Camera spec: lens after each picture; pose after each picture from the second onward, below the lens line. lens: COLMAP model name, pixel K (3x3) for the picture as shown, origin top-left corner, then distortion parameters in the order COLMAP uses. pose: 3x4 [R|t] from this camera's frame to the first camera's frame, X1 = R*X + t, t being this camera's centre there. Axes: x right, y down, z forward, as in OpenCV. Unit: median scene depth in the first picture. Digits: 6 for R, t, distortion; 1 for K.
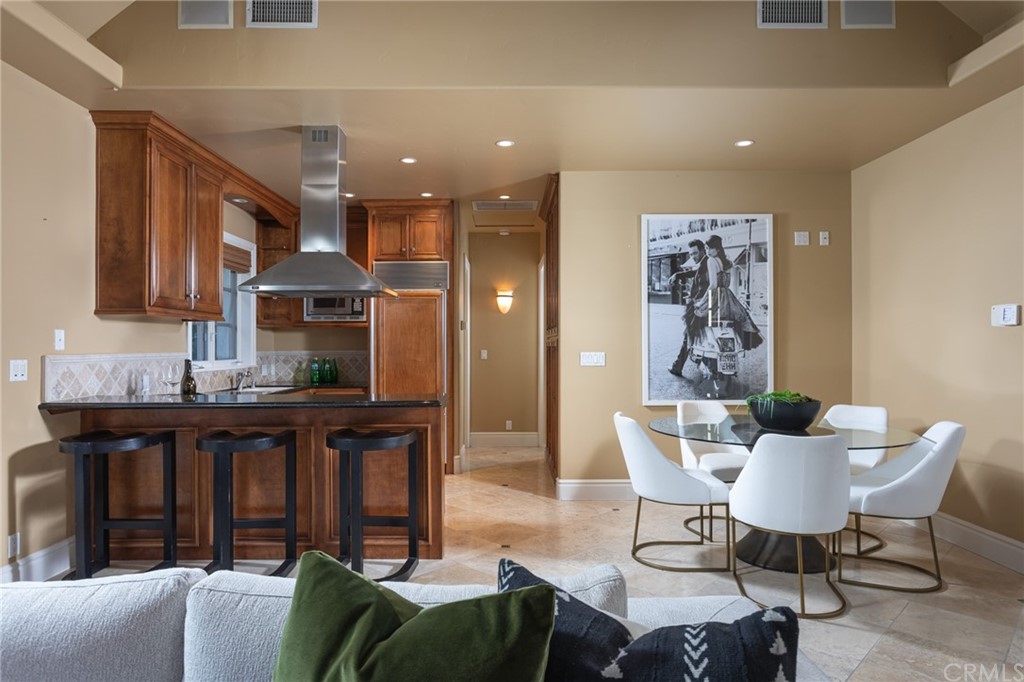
lens RADIAL K [[491.7, 0, 512.4], [0, 491.7, 342.9], [0, 0, 1]] dist [-0.004767, -0.000138]
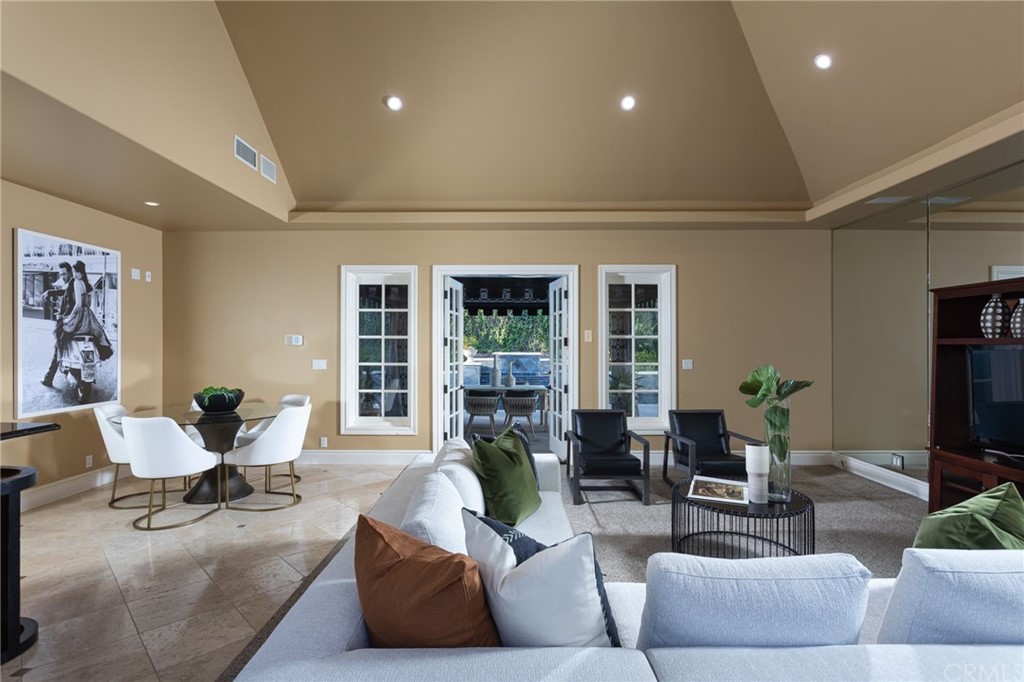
lens RADIAL K [[491.7, 0, 513.1], [0, 491.7, 344.1], [0, 0, 1]] dist [-0.004767, -0.000138]
pose [[0.020297, 0.006199, 0.999775, -0.704402], [-0.001450, 0.999980, -0.006171, -0.020370], [-0.999793, -0.001324, 0.020306, -0.028861]]
